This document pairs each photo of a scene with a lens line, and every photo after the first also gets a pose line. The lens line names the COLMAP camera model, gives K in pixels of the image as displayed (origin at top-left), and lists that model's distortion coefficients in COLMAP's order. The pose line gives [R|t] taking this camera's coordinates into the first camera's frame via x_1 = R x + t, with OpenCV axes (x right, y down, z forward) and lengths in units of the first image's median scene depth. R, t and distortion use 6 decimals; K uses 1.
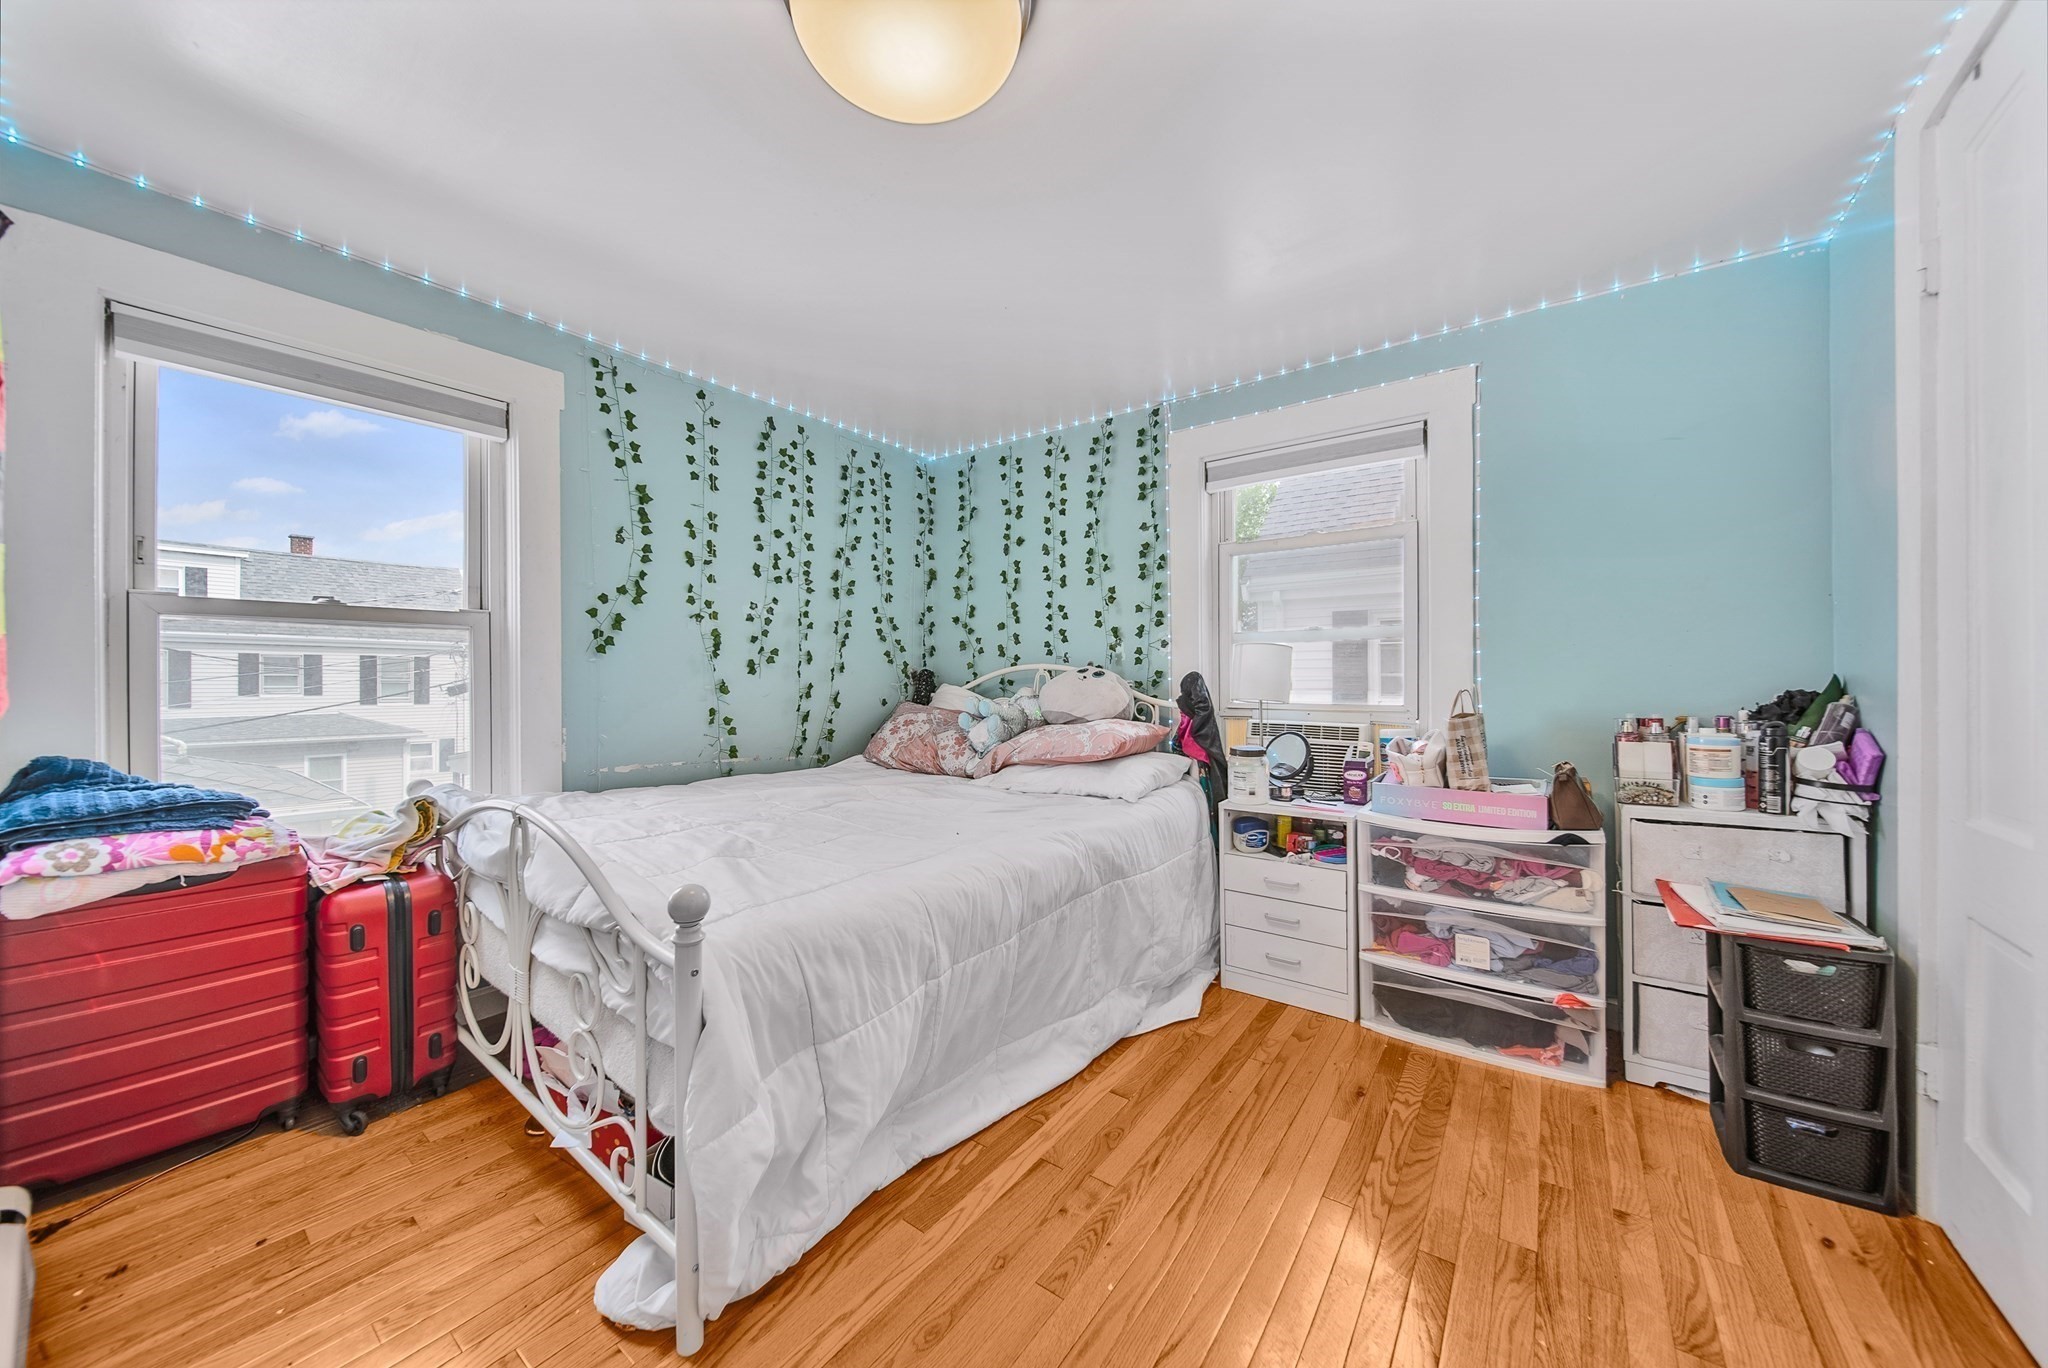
lens RADIAL K [[715.3, 0, 1024.6], [0, 715.3, 678.5], [0, 0, 1]] dist [-0.000135, -0.000867]
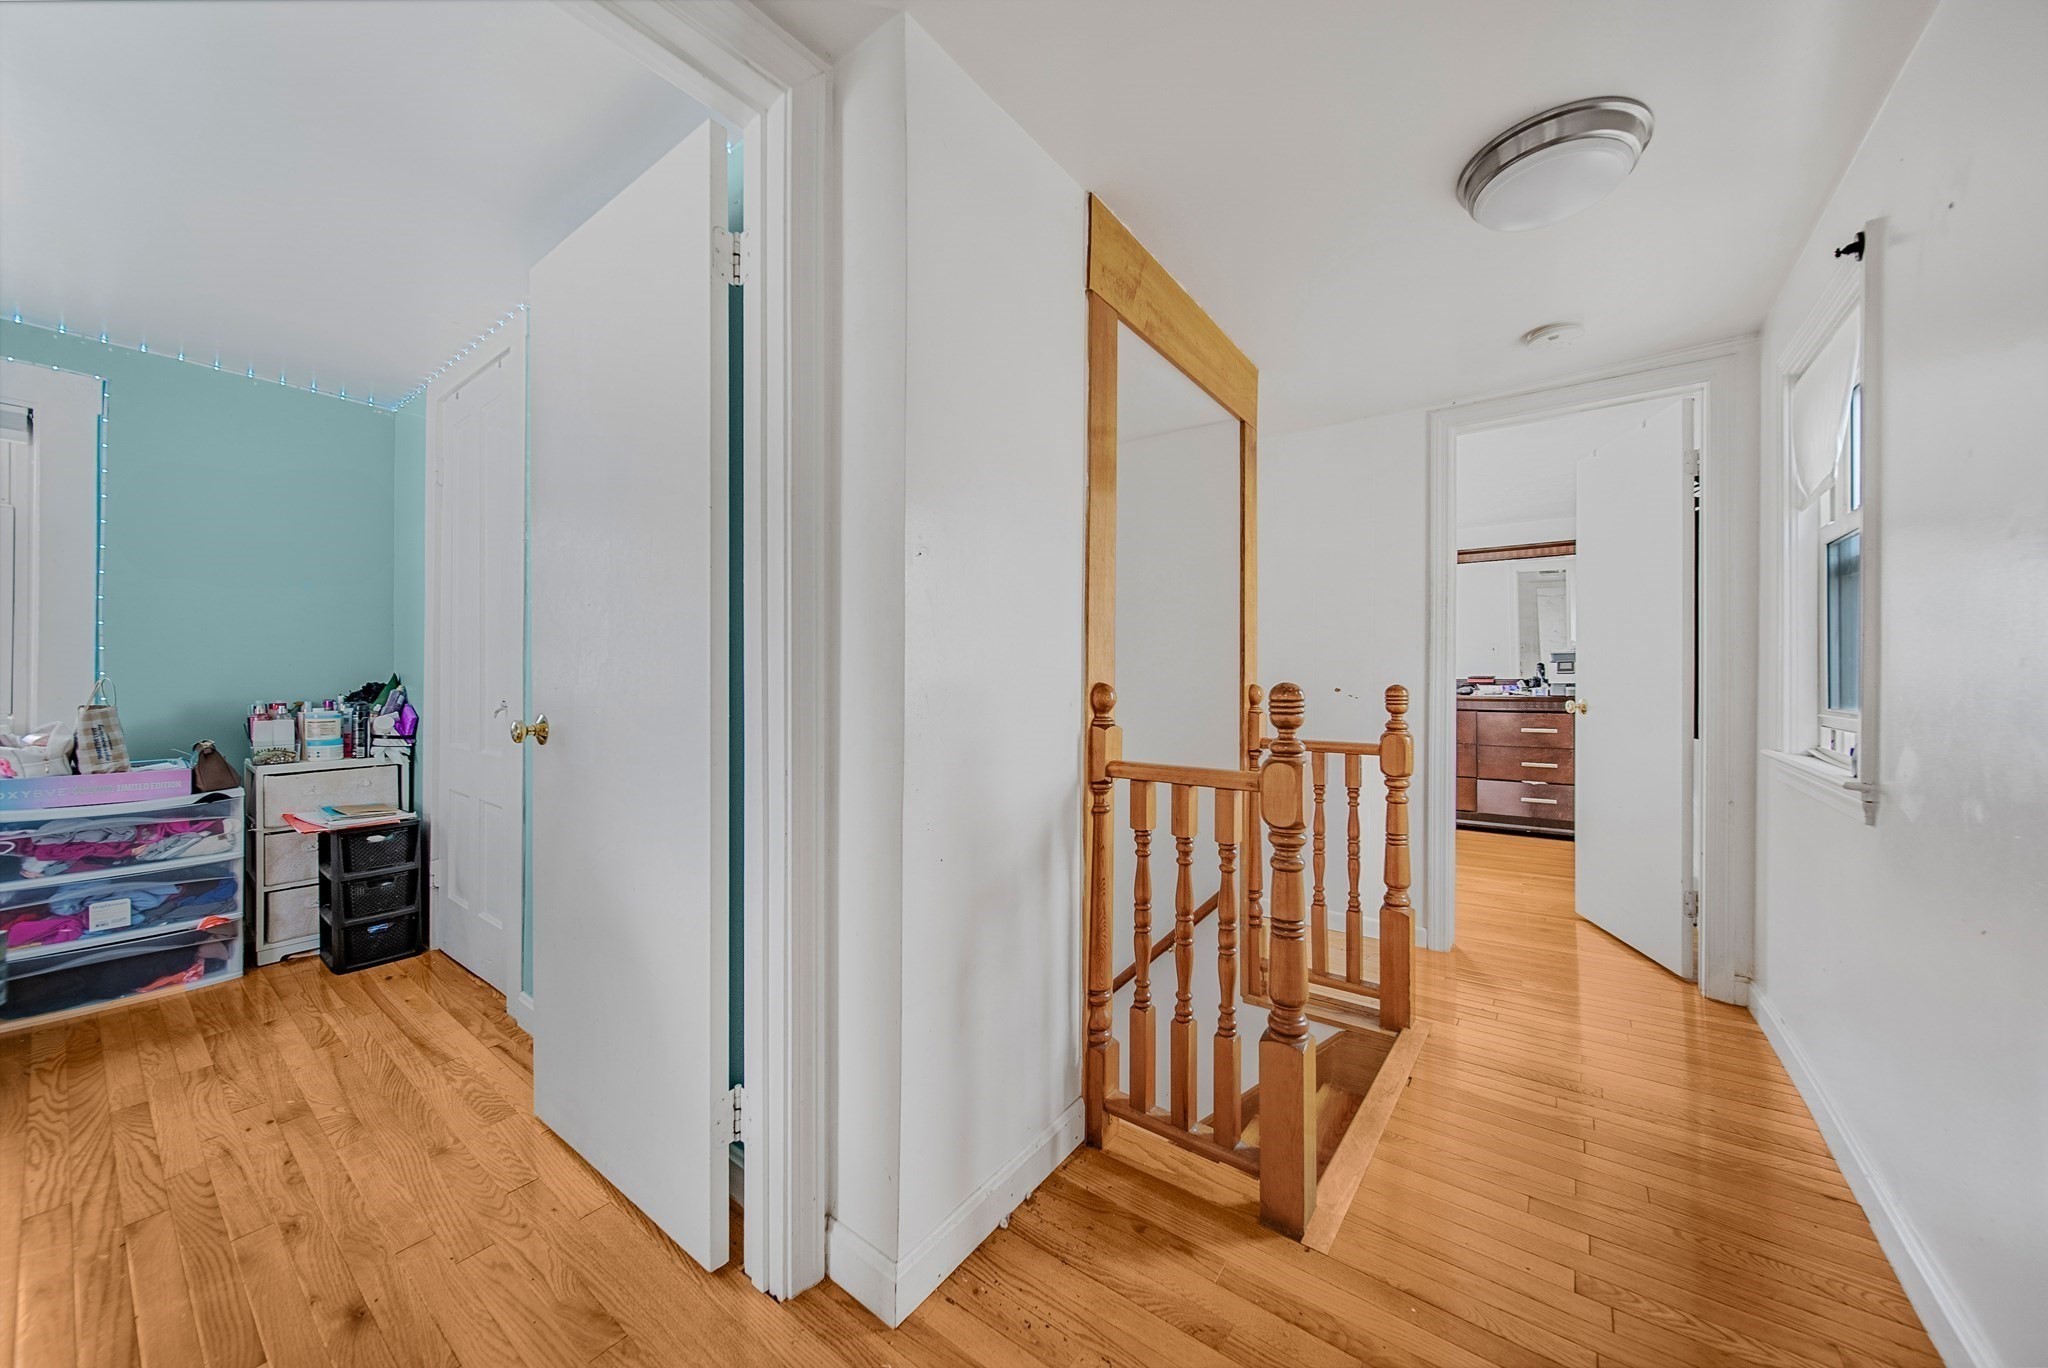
lens RADIAL K [[715.3, 0, 1024.6], [0, 715.3, 678.5], [0, 0, 1]] dist [-0.000135, -0.000867]
pose [[-0.001119, -0.000024, 0.999999, -0.545236], [-0.010262, 0.999947, 0.000013, -0.007117], [-0.999947, -0.010262, -0.001119, -0.477863]]
